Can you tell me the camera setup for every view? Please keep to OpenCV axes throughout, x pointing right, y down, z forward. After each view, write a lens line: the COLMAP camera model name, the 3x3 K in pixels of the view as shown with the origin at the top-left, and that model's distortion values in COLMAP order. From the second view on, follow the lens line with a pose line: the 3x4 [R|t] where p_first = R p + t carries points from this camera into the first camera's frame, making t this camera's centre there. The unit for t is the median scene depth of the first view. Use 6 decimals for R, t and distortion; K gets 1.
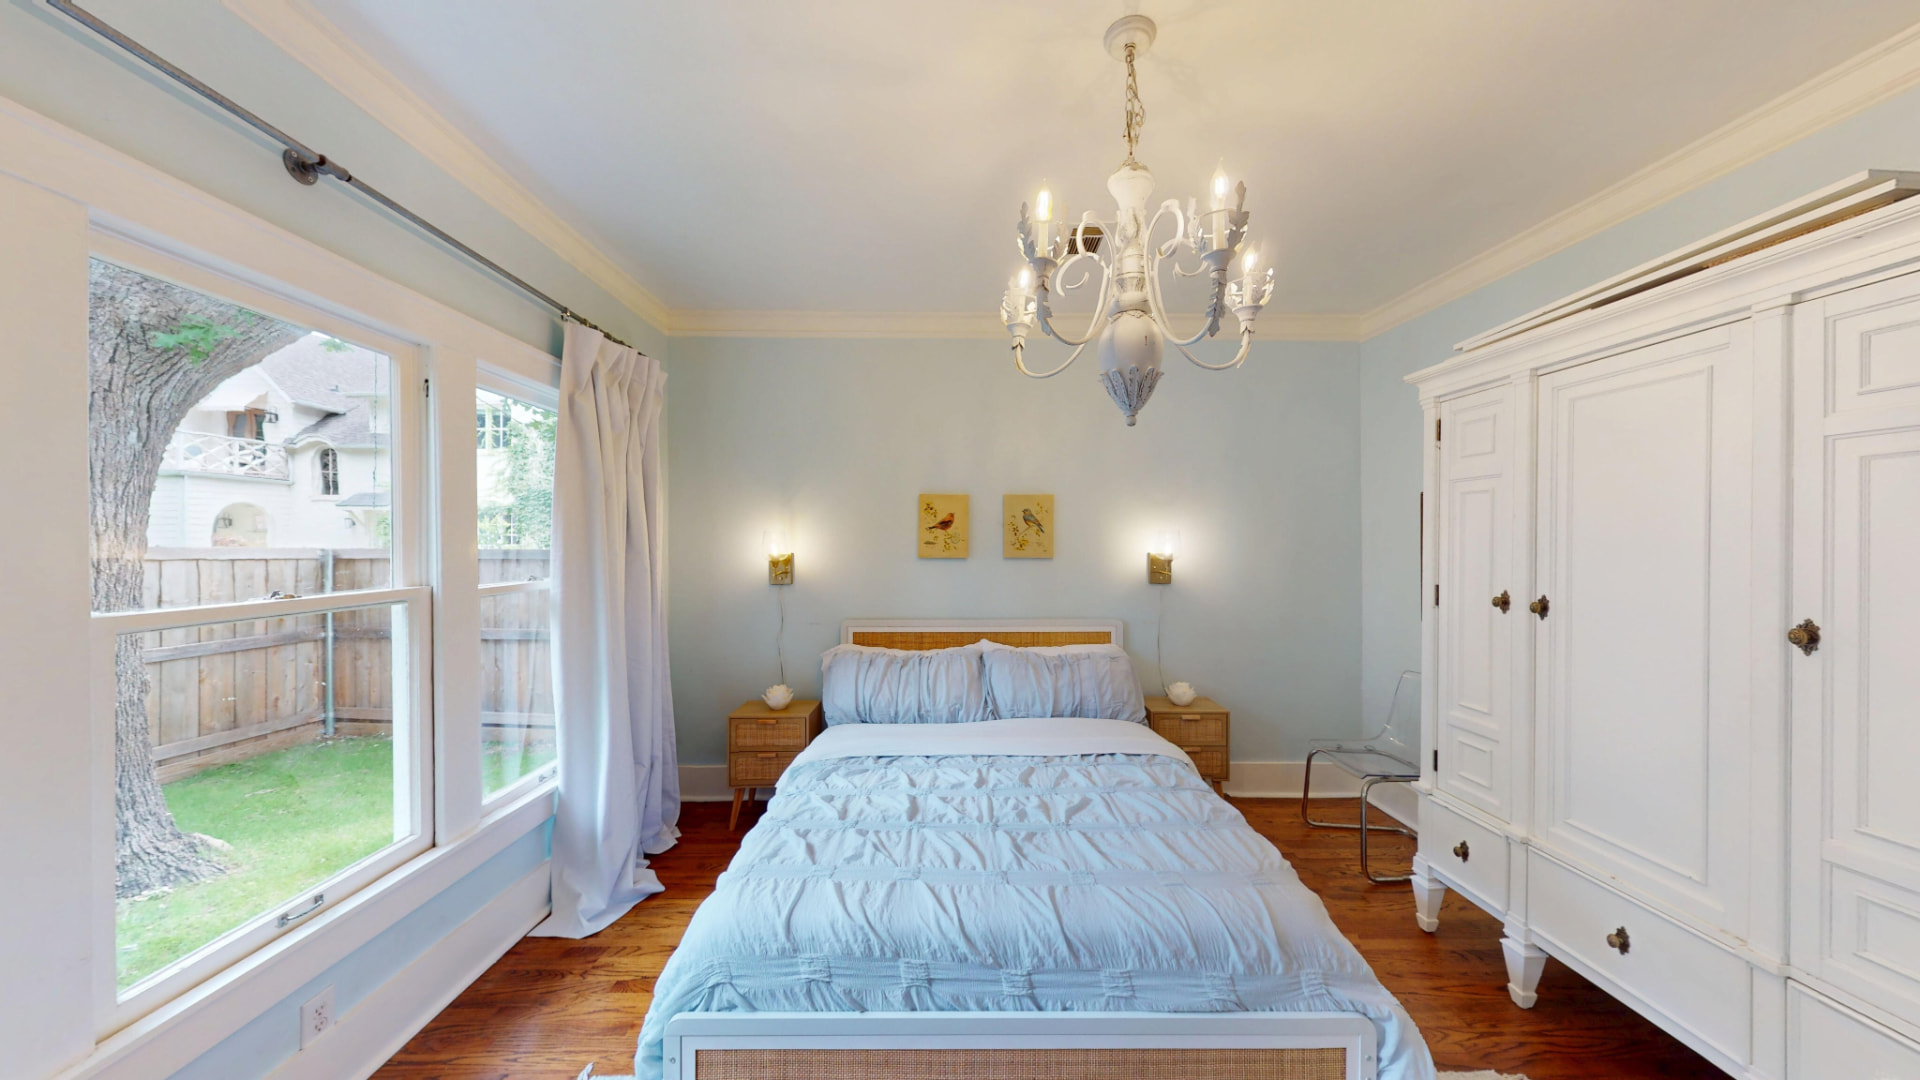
lens RADIAL K [[585.5, 0, 969.4], [0, 585.5, 544.9], [0, 0, 1]] dist [-0.001543, -0.000048]
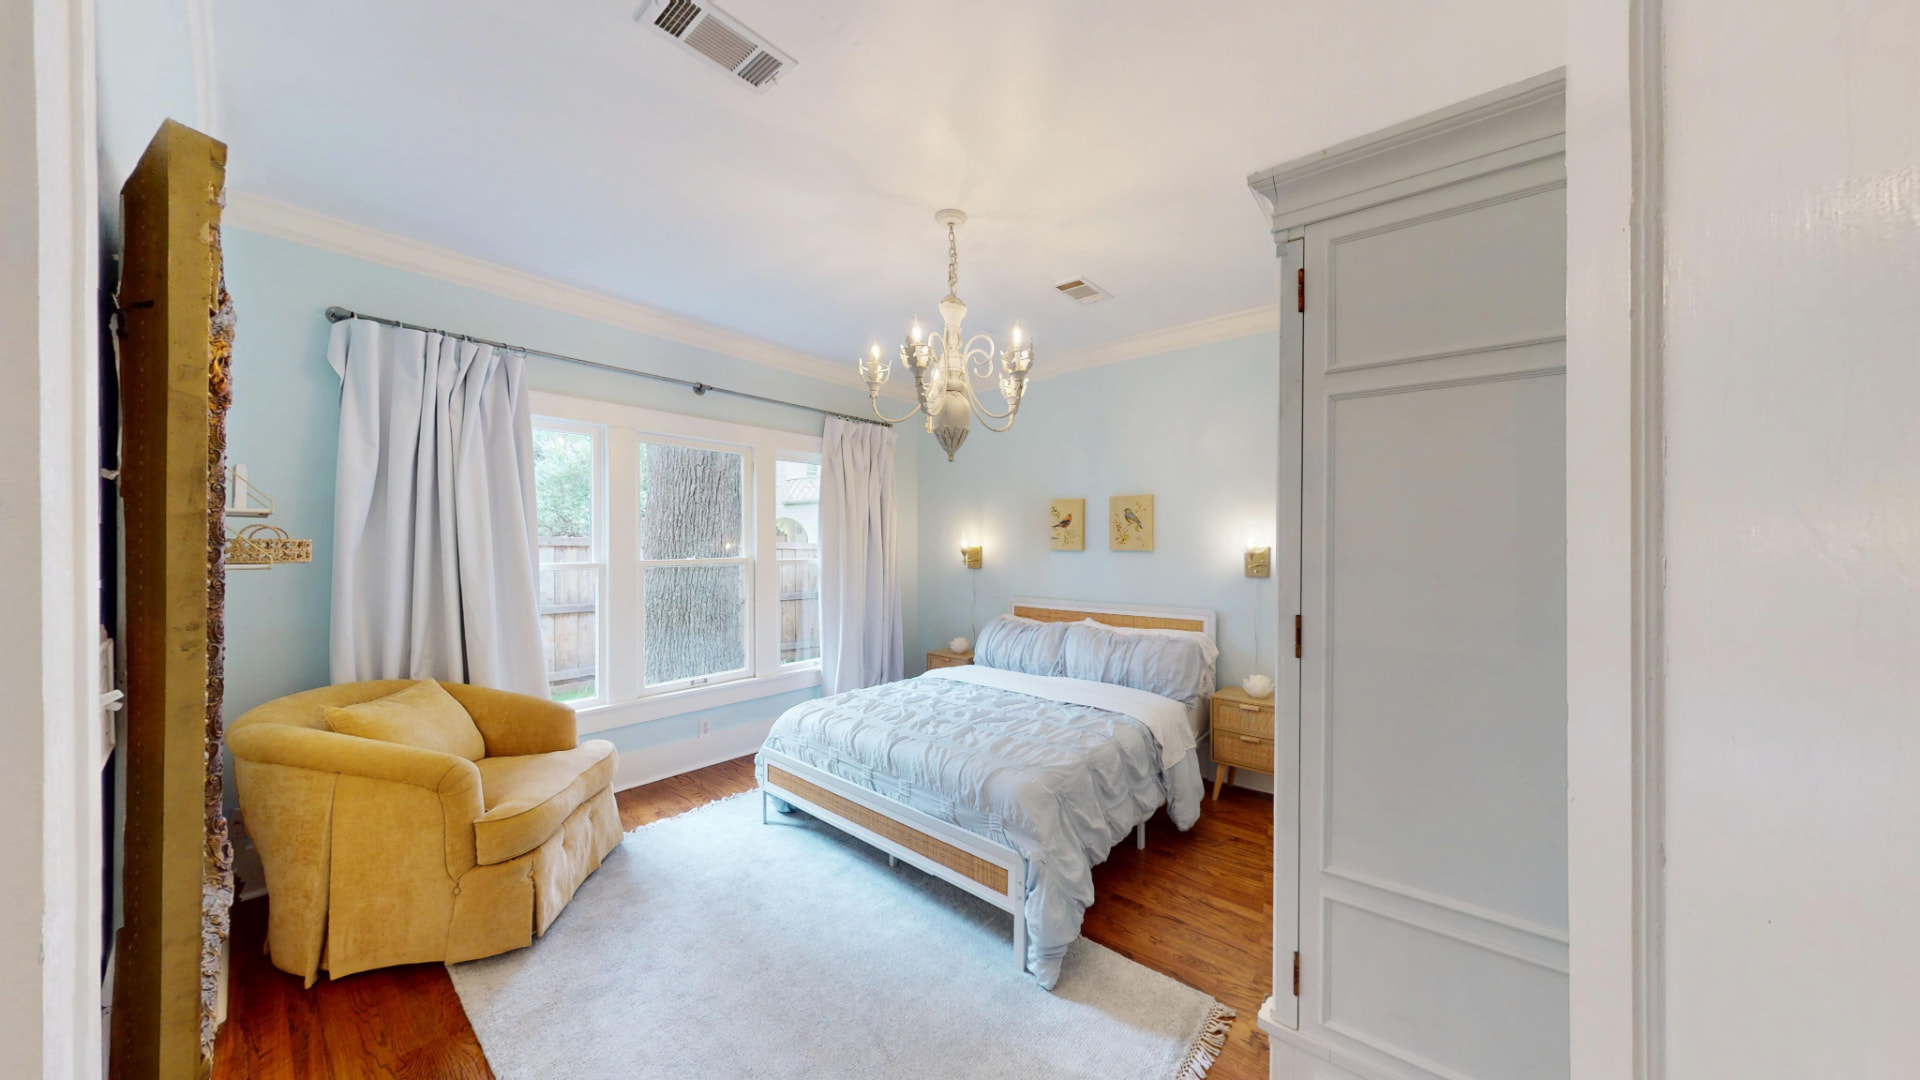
lens RADIAL K [[585.5, 0, 969.4], [0, 585.5, 544.9], [0, 0, 1]] dist [-0.001543, -0.000048]
pose [[0.765651, 0.003299, -0.643248, 0.693235], [-0.001508, 0.999993, 0.003334, 0.008459], [0.643254, -0.001582, 0.765651, -0.096521]]
